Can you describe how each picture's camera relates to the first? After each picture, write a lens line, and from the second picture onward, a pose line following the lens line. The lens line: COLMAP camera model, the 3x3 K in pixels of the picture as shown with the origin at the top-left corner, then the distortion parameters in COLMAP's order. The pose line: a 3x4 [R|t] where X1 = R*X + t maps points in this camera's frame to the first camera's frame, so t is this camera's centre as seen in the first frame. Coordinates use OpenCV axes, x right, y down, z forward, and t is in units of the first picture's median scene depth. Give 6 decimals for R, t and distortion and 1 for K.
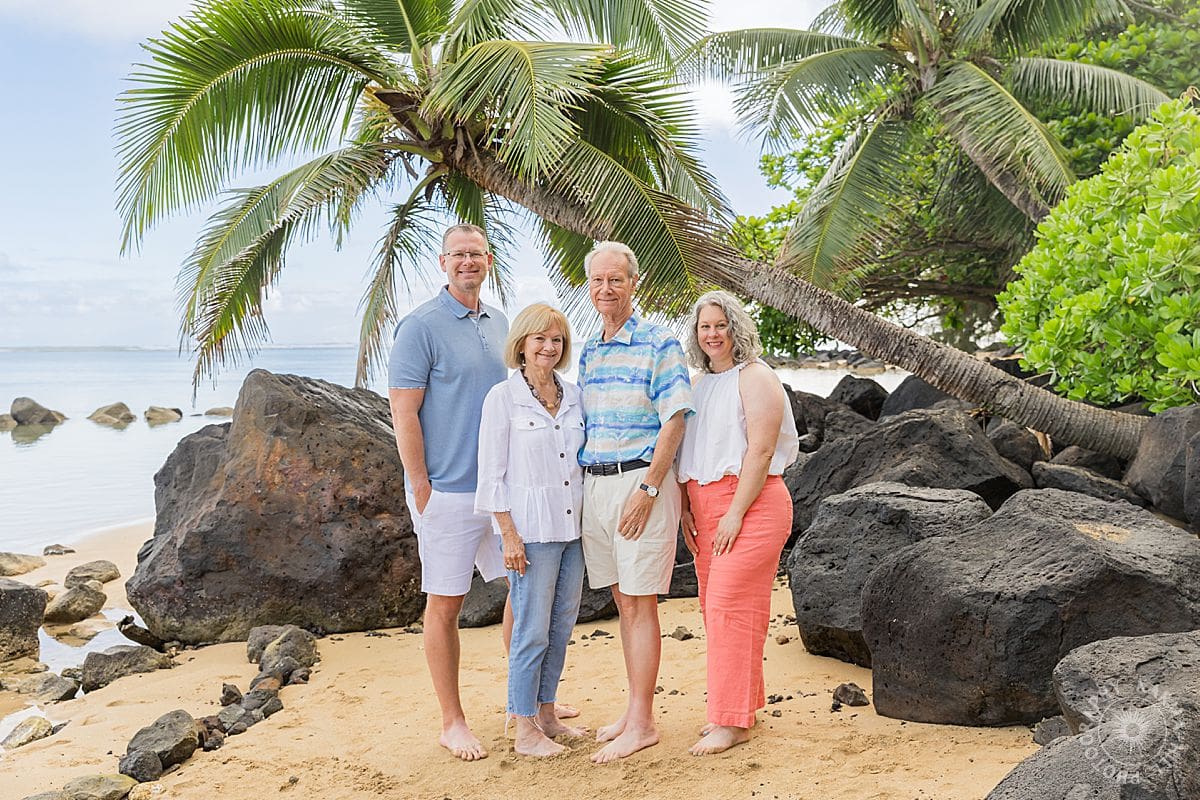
lens RADIAL K [[1192.2, 0, 616.4], [0, 1192.2, 384.4], [0, 0, 1]] dist [0.019203, 0.010240]
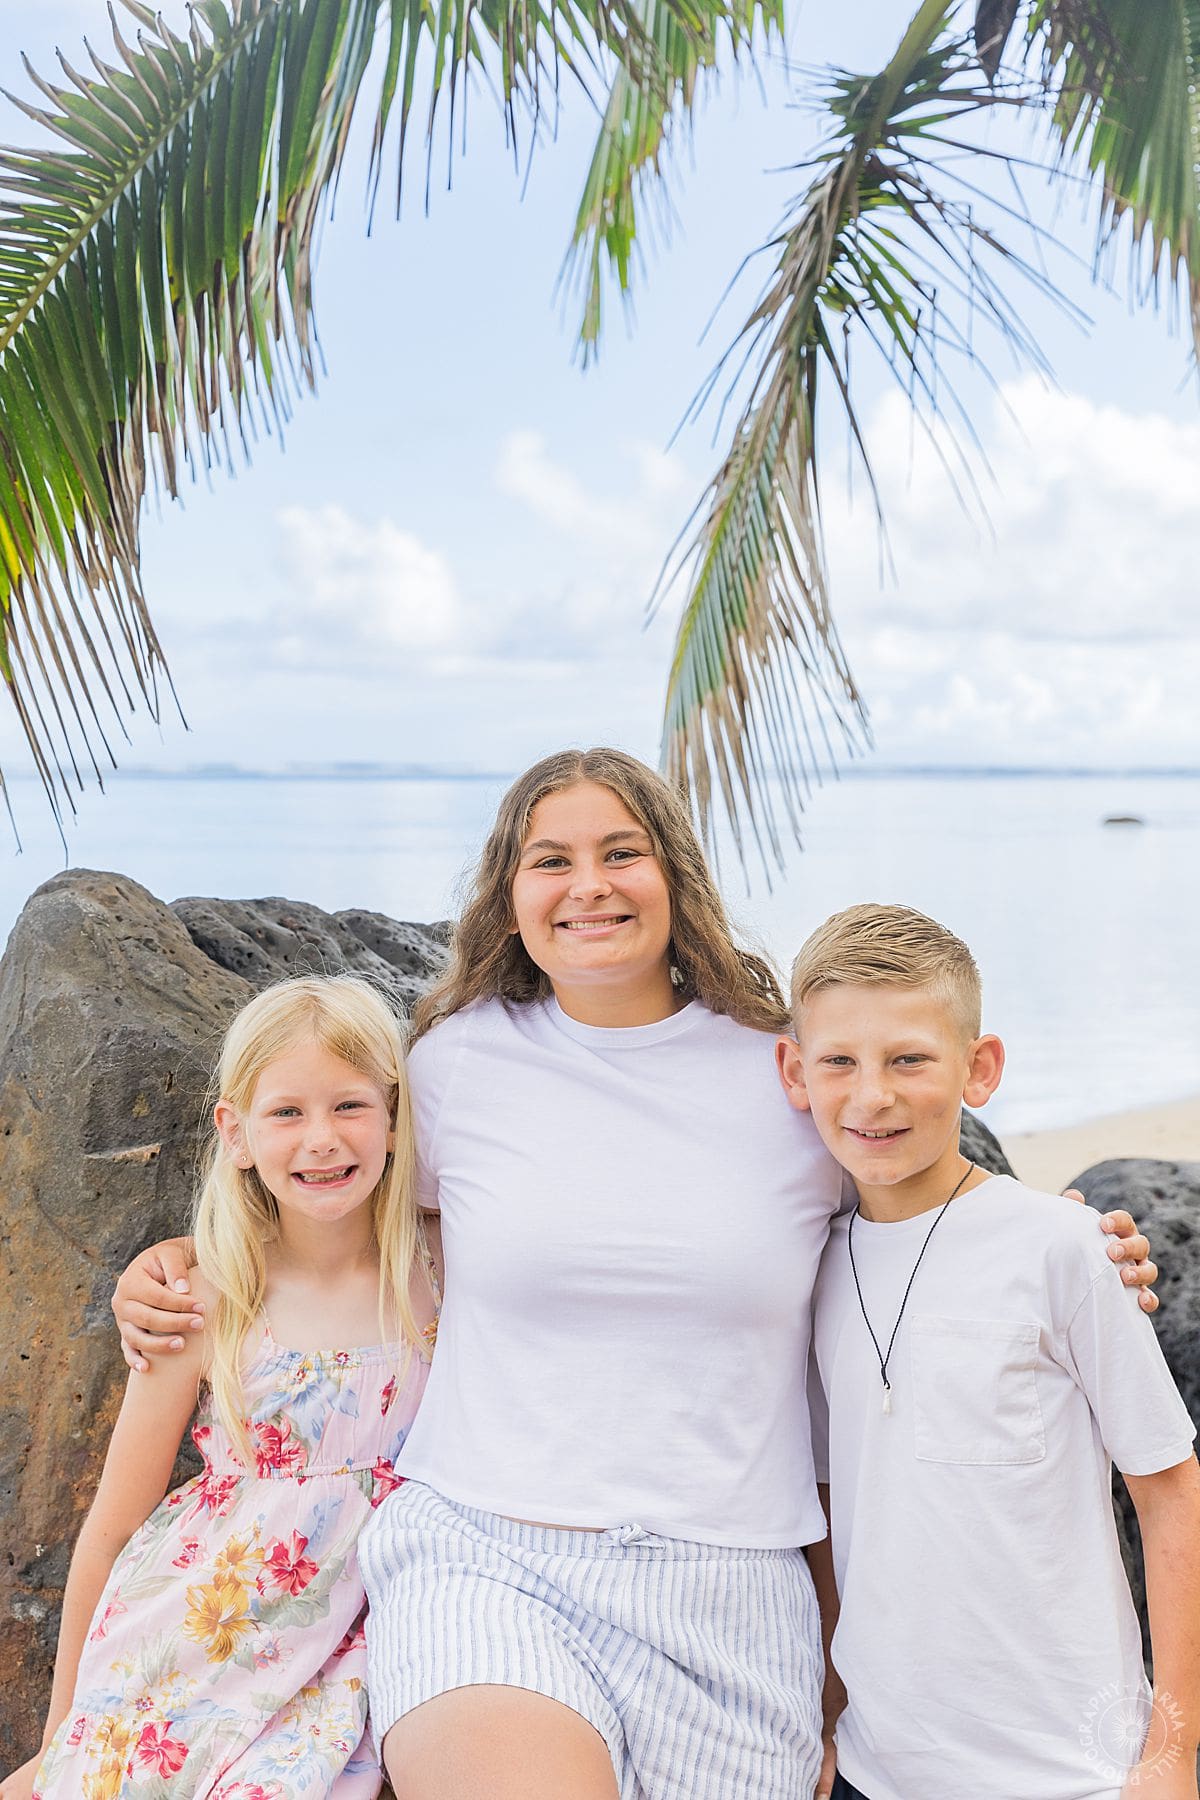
lens RADIAL K [[2842.0, 0, 600.0], [0, 2842.0, 900.0], [0, 0, 1]] dist [0.021289, 0.042431]
pose [[0.970726, 0.022112, -0.239168, -0.110248], [-0.018018, 0.999652, 0.019291, -0.016416], [0.239512, -0.014417, 0.970786, 0.540837]]
